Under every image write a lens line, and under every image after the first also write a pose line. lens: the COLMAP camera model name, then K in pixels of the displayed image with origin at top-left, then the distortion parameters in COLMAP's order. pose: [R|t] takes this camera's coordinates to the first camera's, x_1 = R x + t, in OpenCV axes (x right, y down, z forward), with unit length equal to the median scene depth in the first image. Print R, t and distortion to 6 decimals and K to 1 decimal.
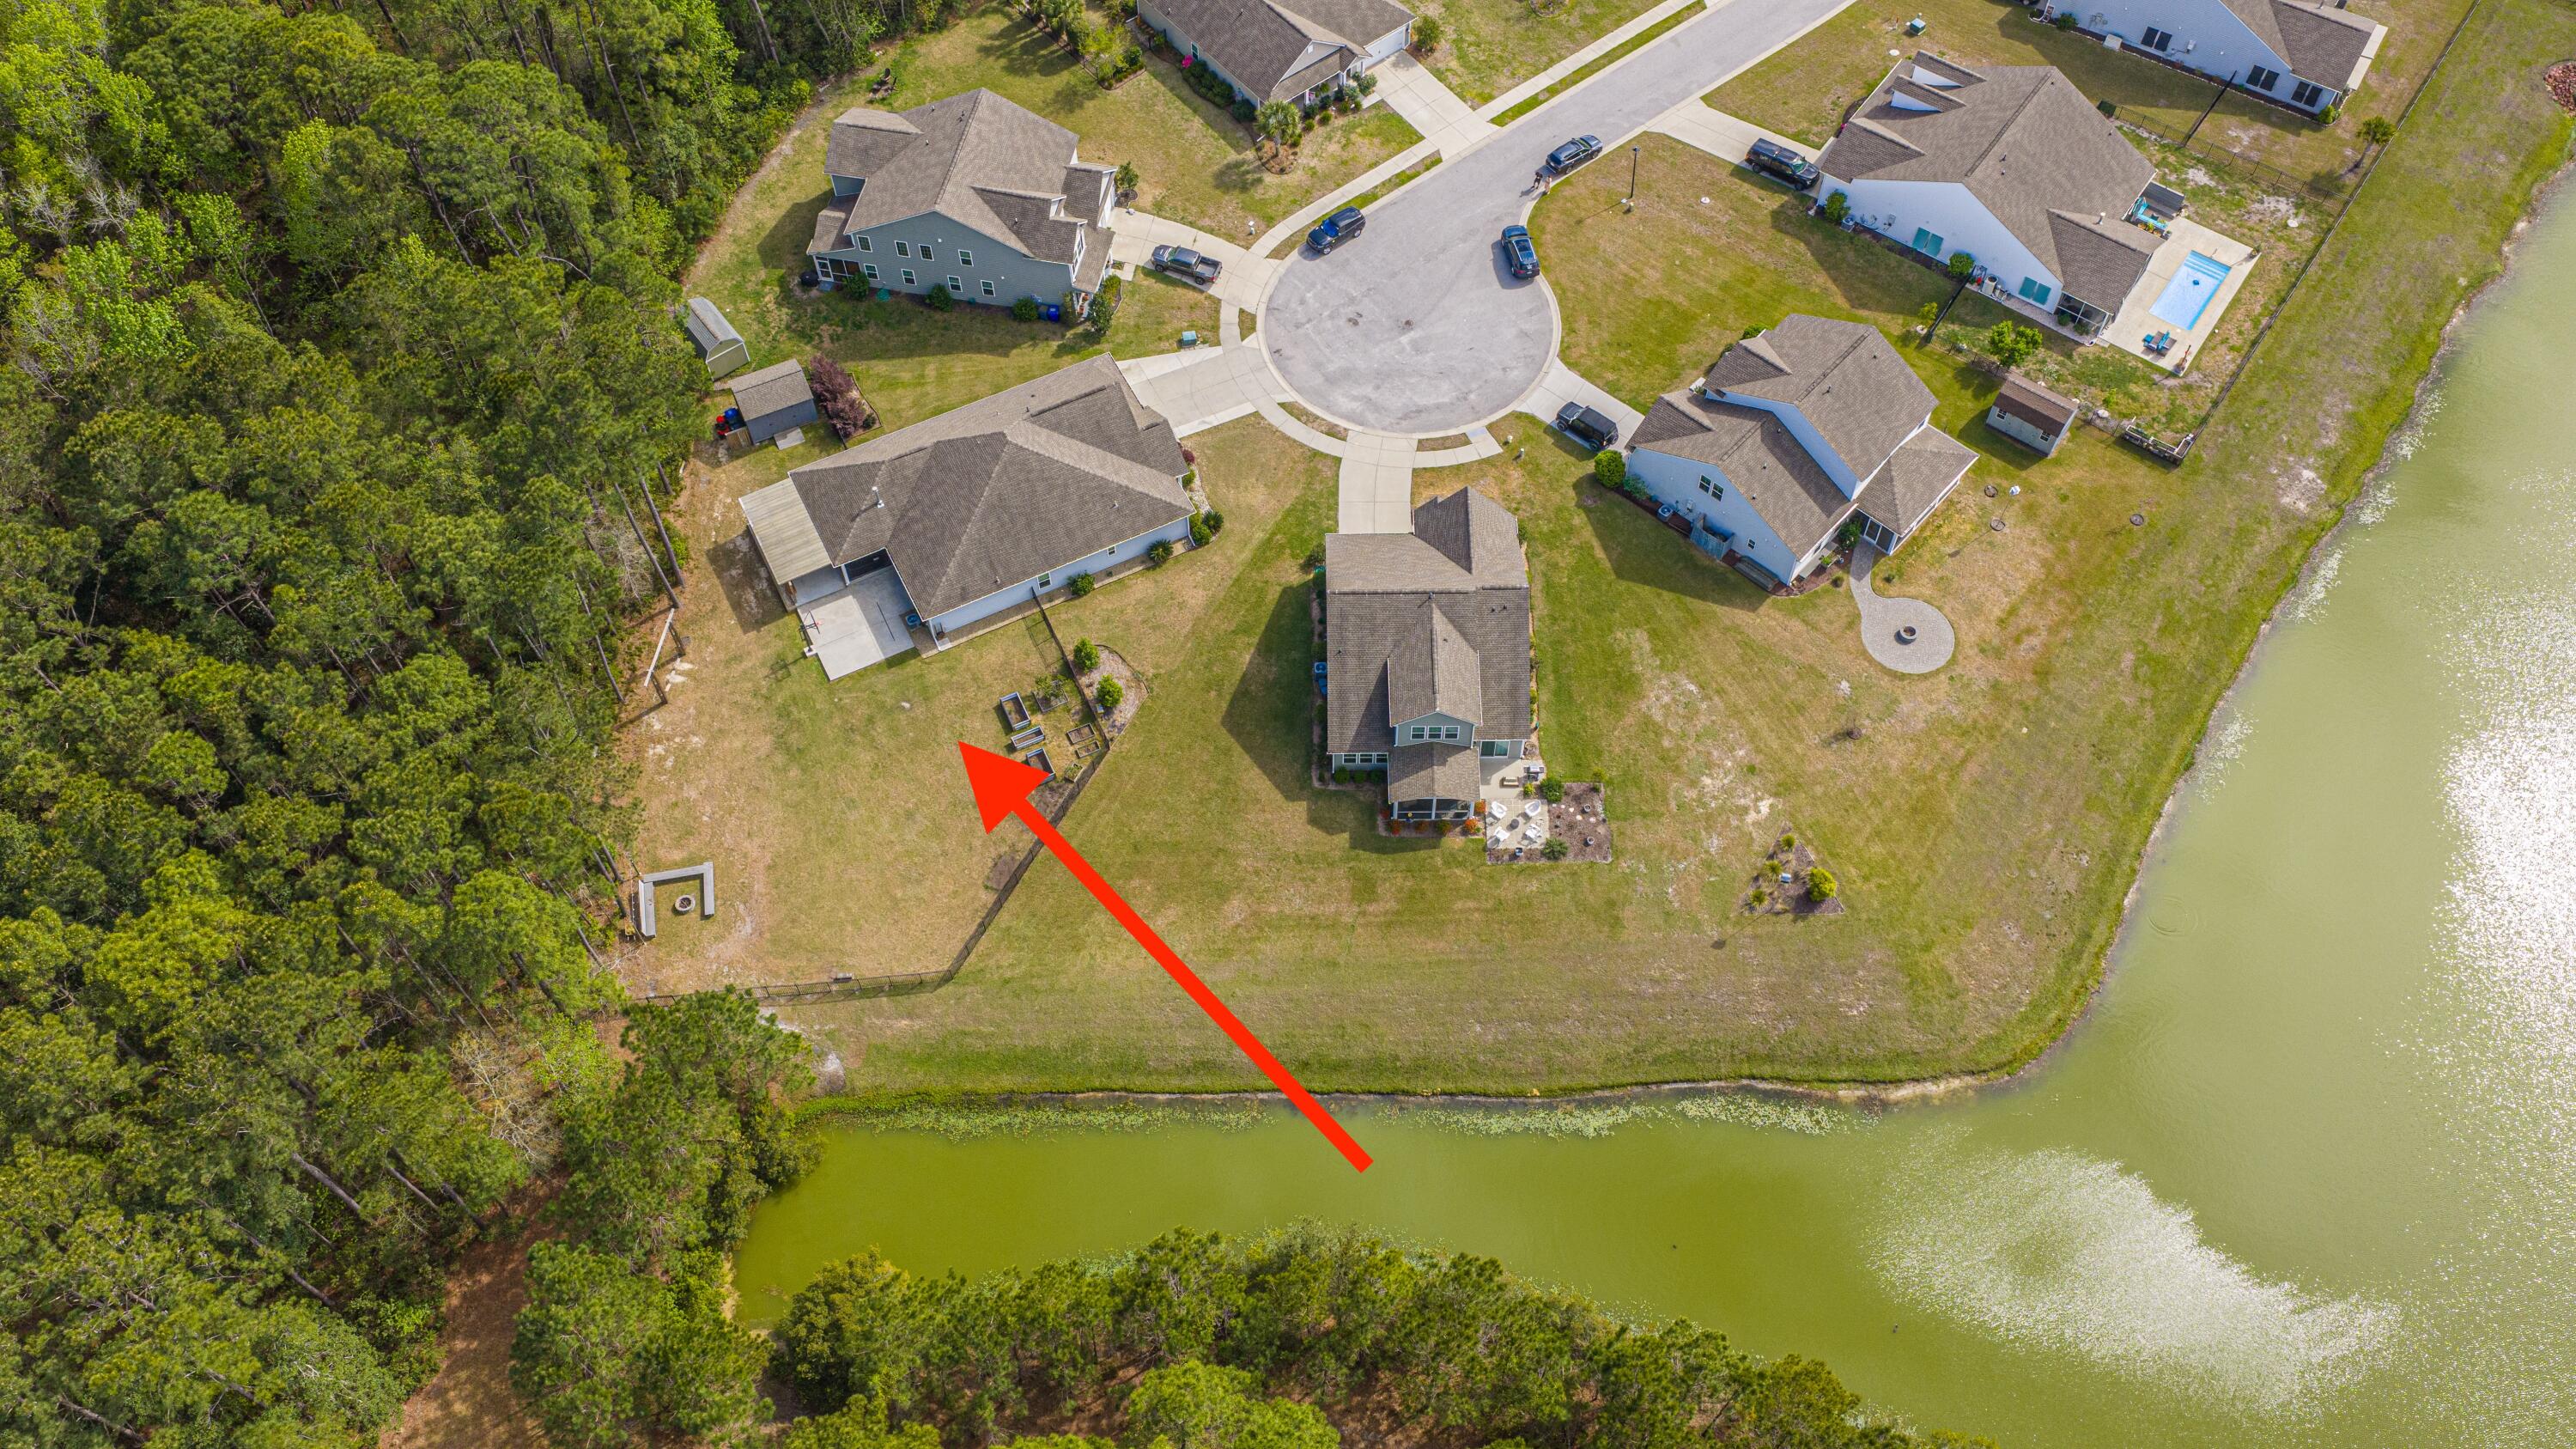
lens RADIAL K [[2128.4, 0, 1290.2], [0, 2128.4, 729.9], [0, 0, 1]] dist [0.028244, -0.054381]
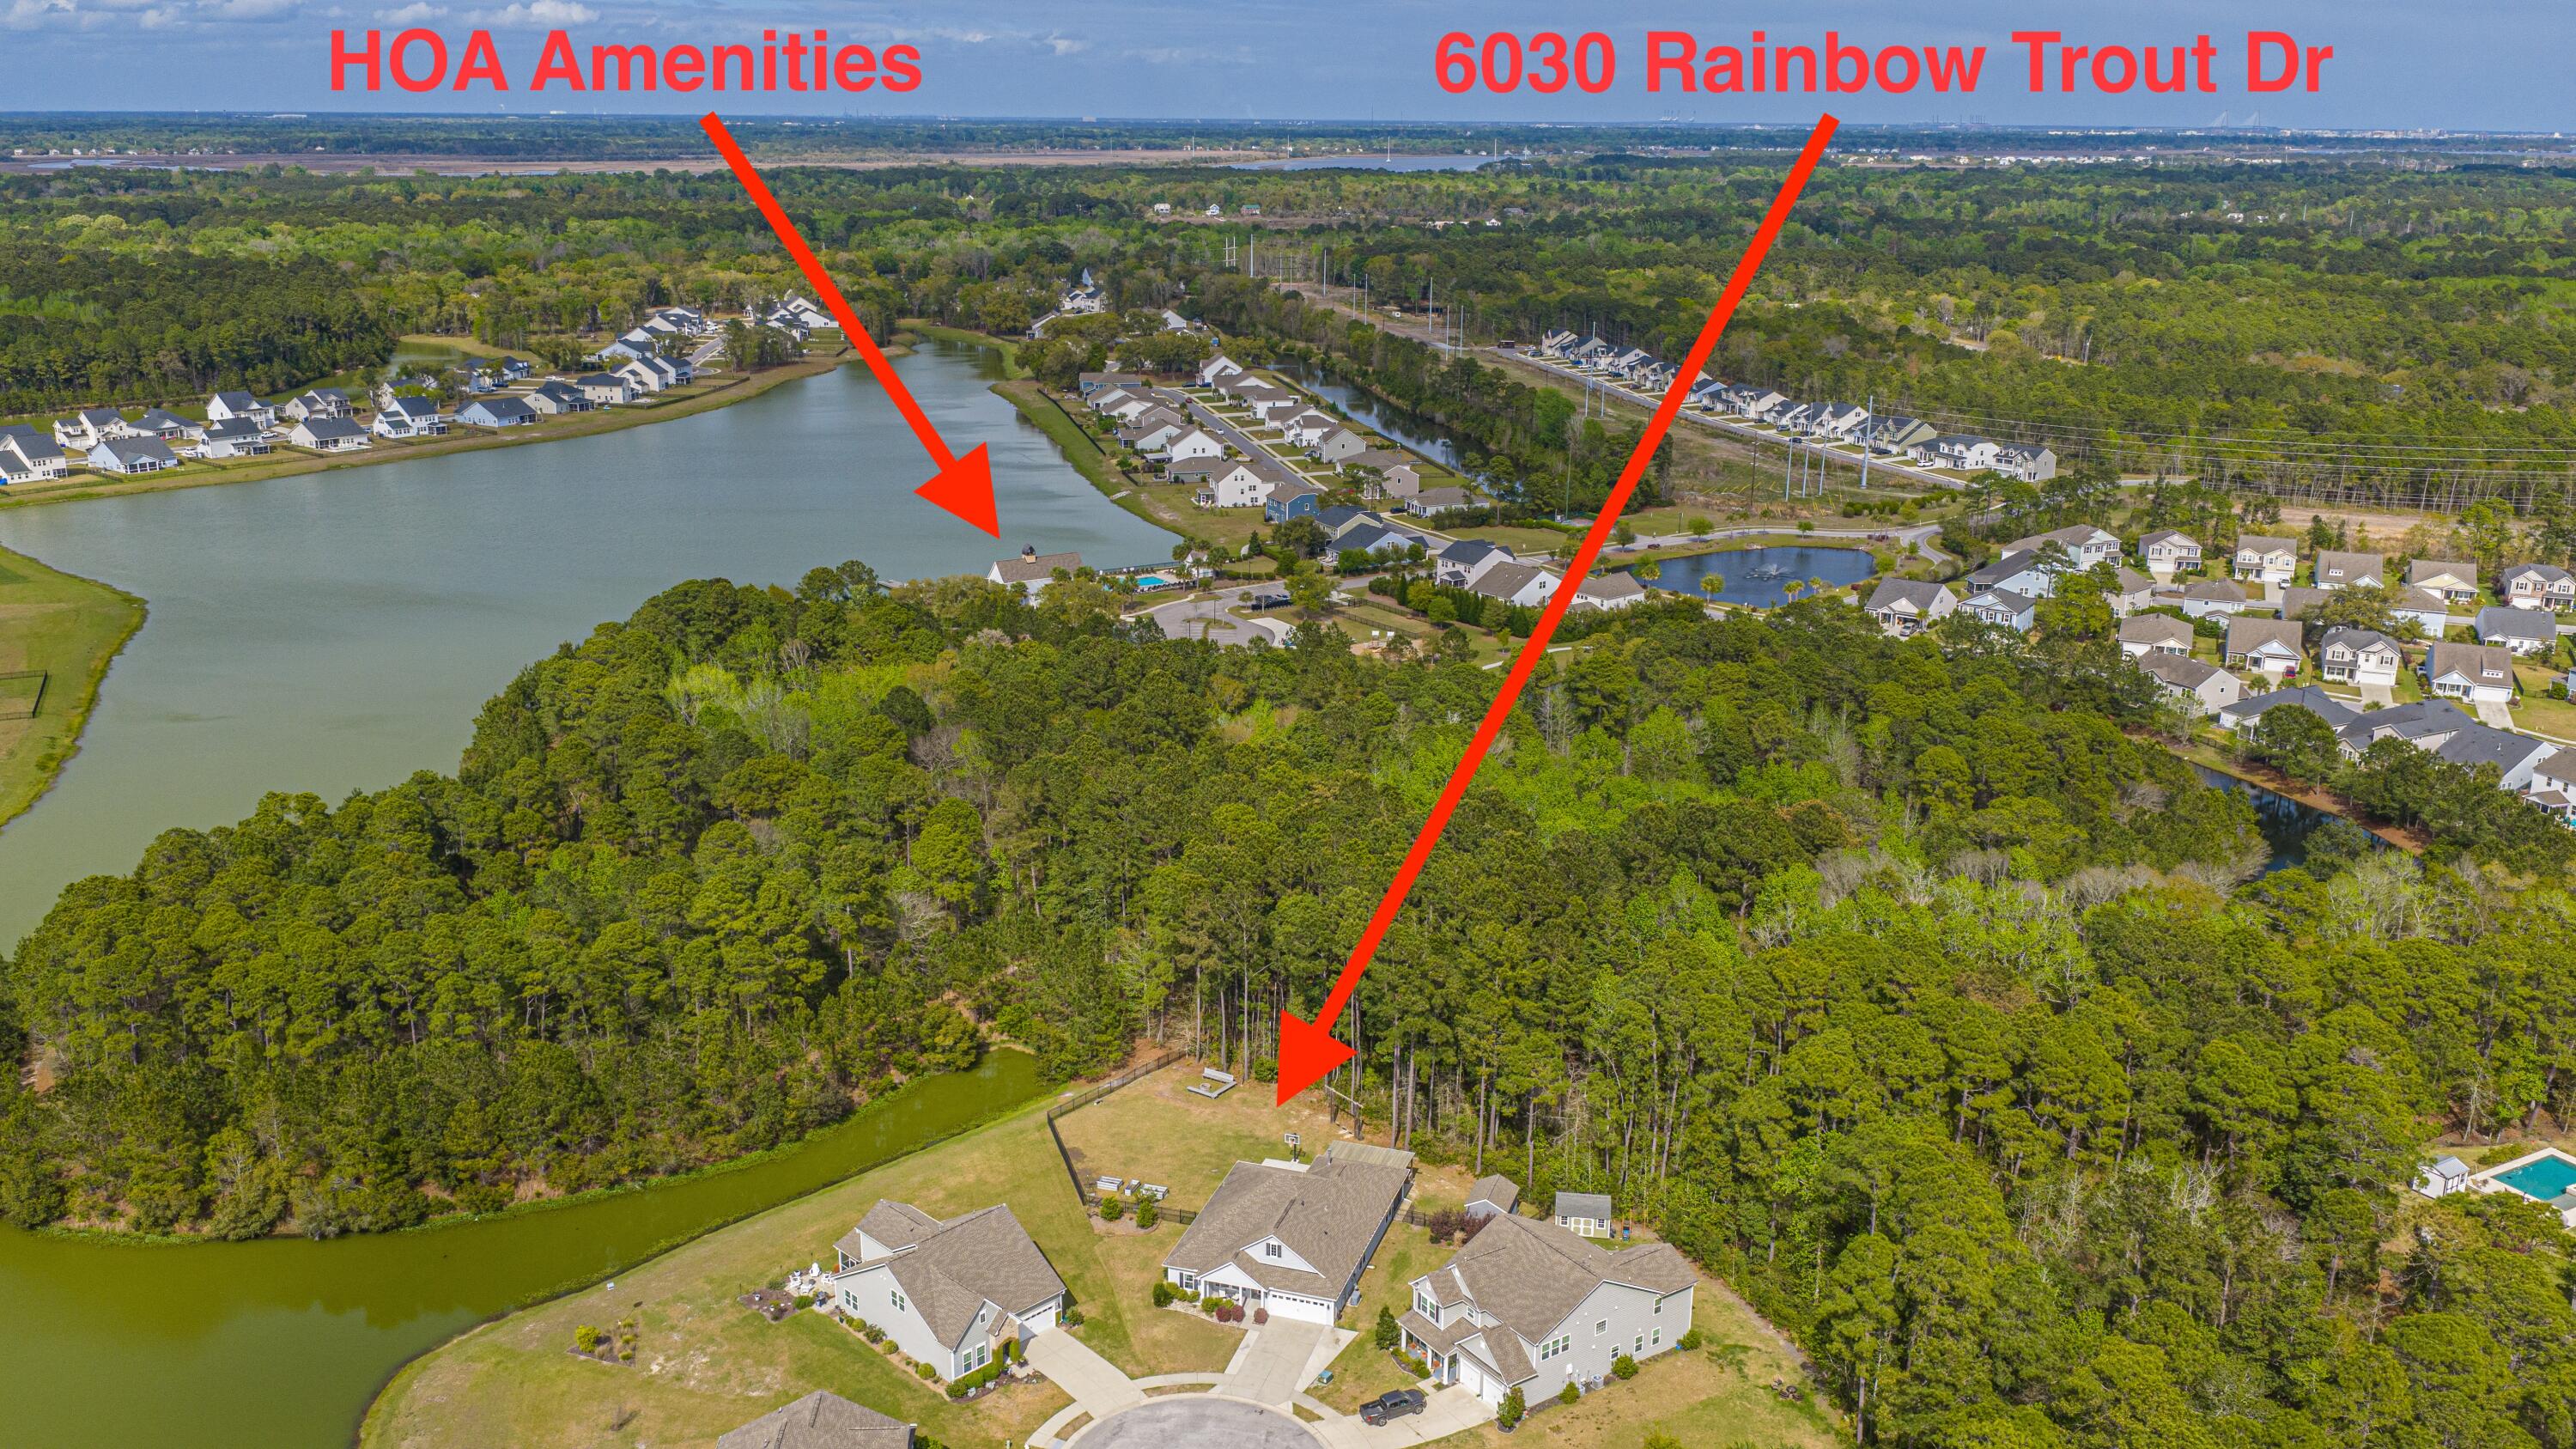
lens RADIAL K [[2128.4, 0, 1290.3], [0, 2128.4, 707.2], [0, 0, 1]] dist [0.028244, -0.054381]
pose [[-0.700656, 0.204930, -0.683436, 0.652960], [-0.600304, 0.348400, 0.719897, -1.094768], [0.385638, 0.914670, -0.121088, 0.811917]]
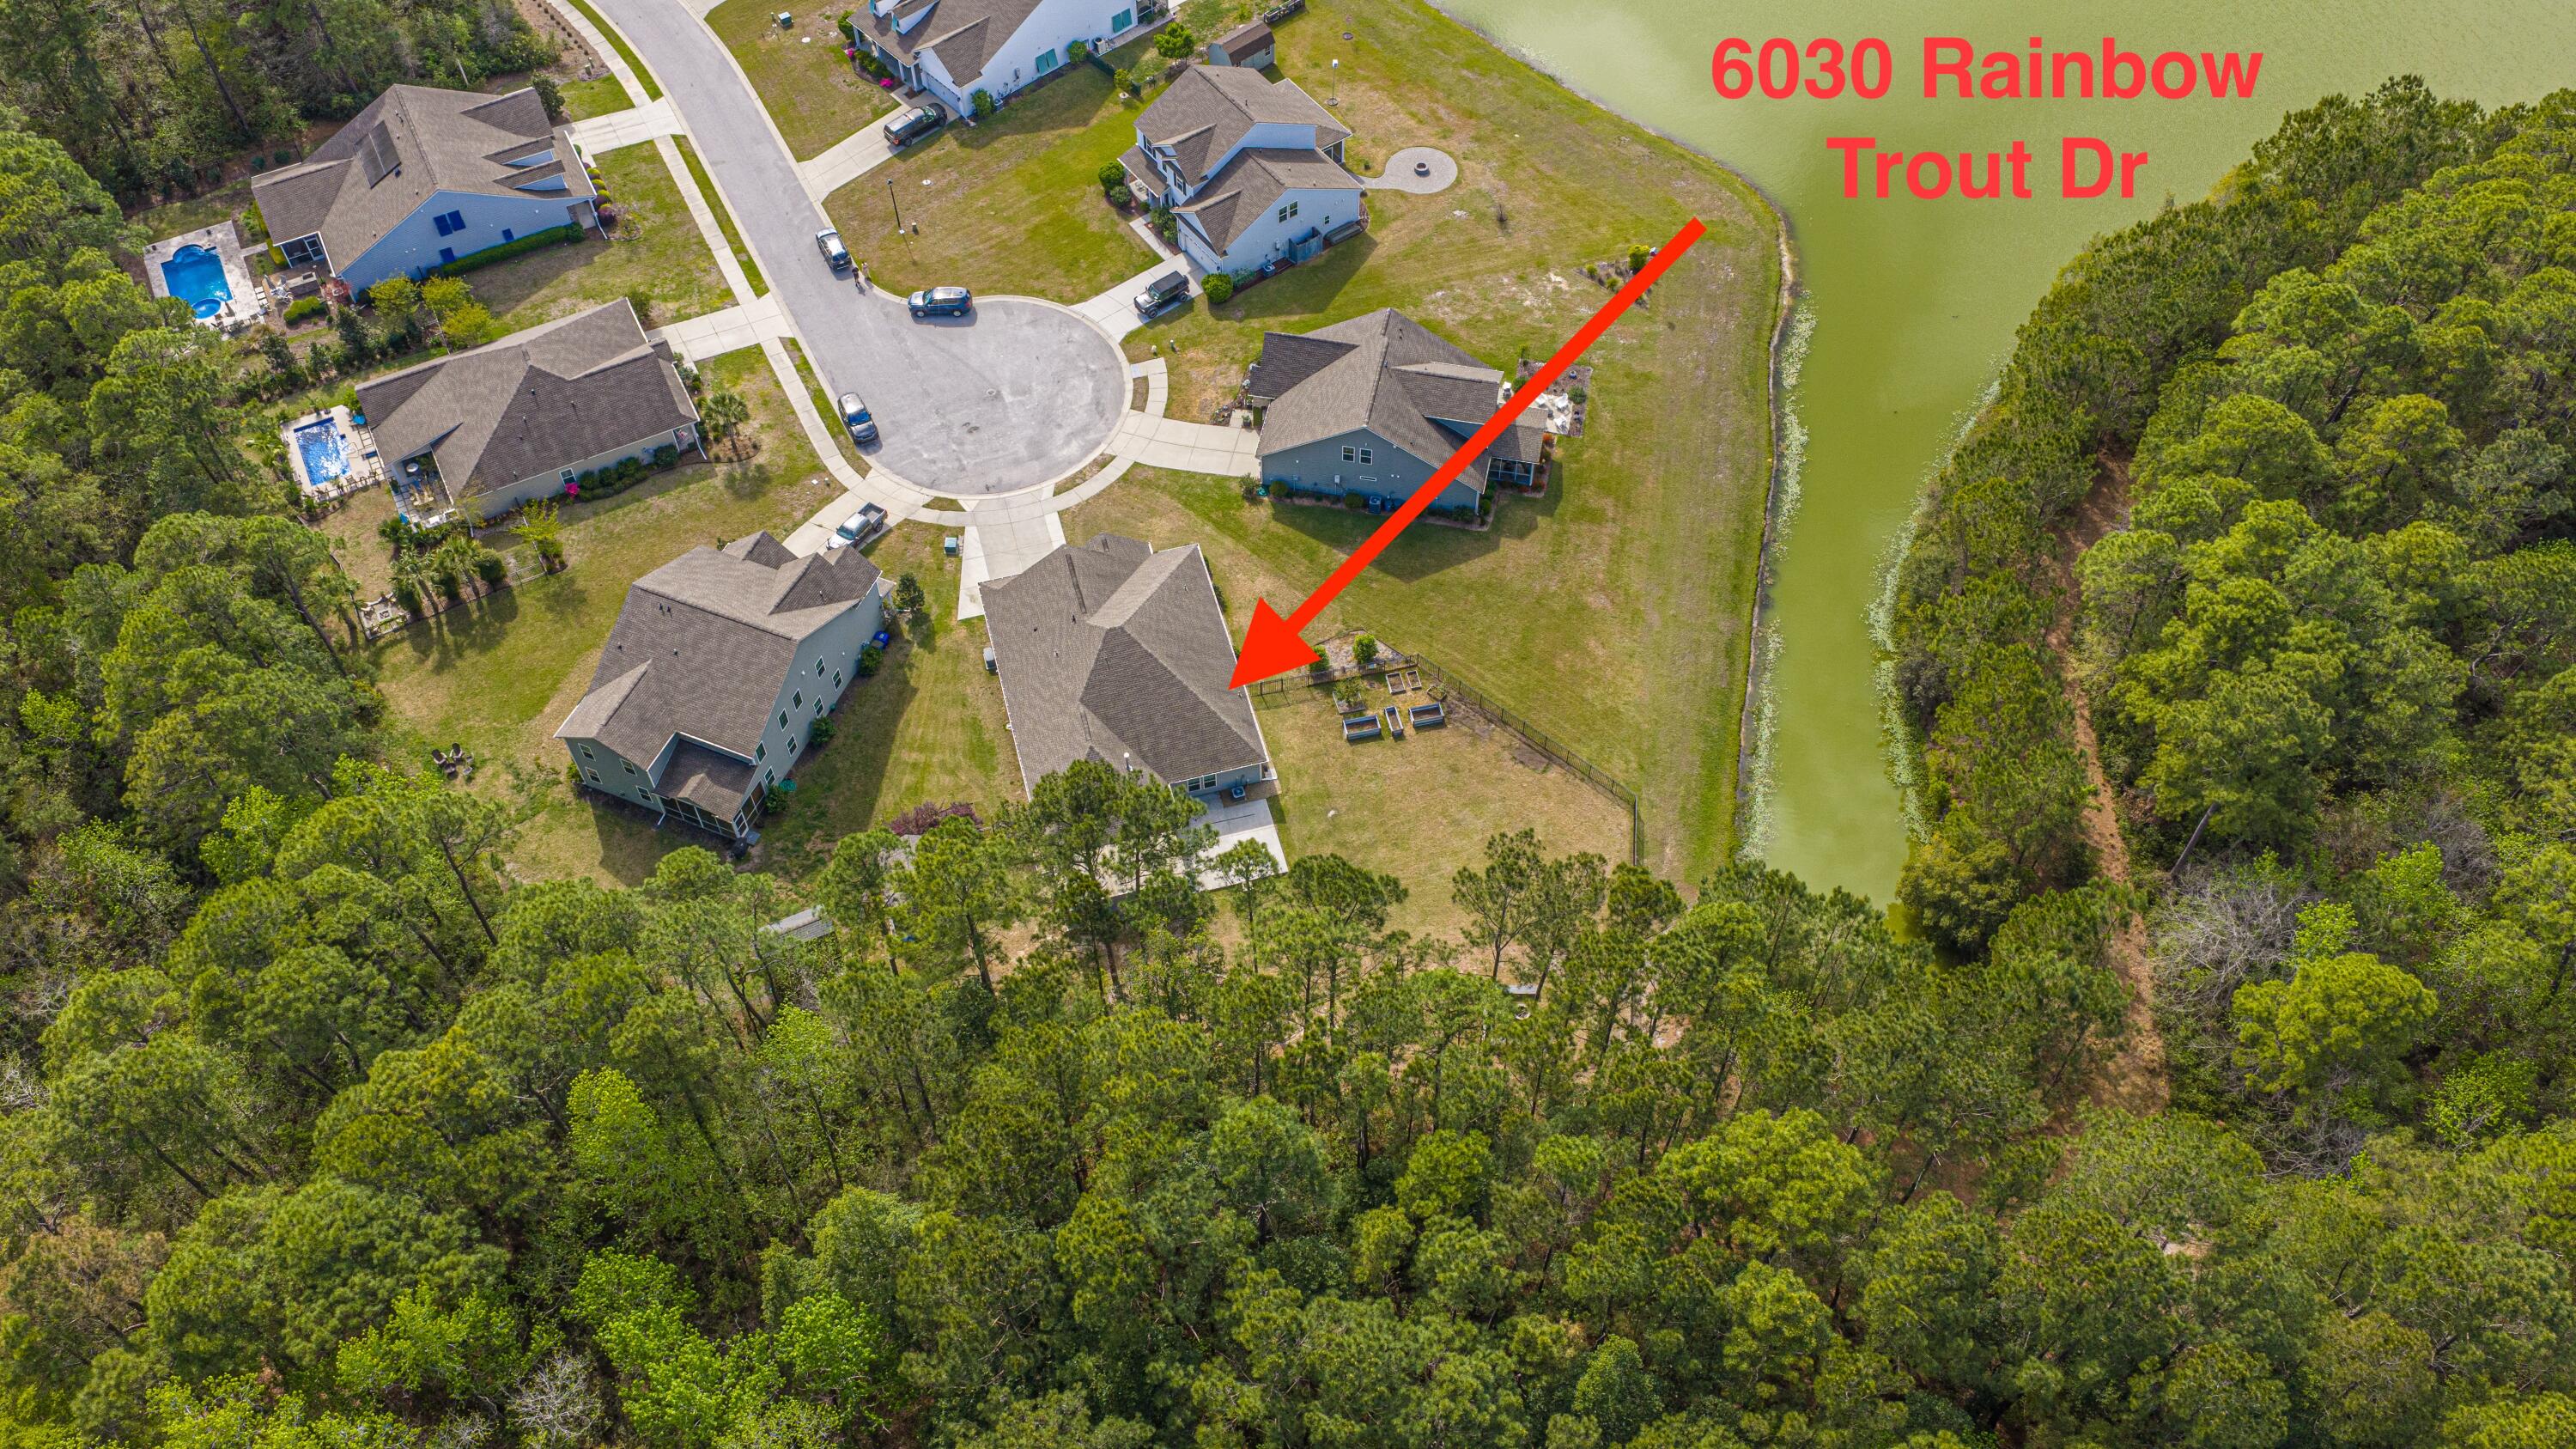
lens RADIAL K [[2128.4, 0, 1281.9], [0, 2128.4, 734.5], [0, 0, 1]] dist [0.028244, -0.054381]
pose [[0.198970, -0.781657, 0.591120, -0.679241], [0.830370, 0.454815, 0.321915, -0.337452], [-0.520477, 0.426797, 0.739559, 0.218586]]
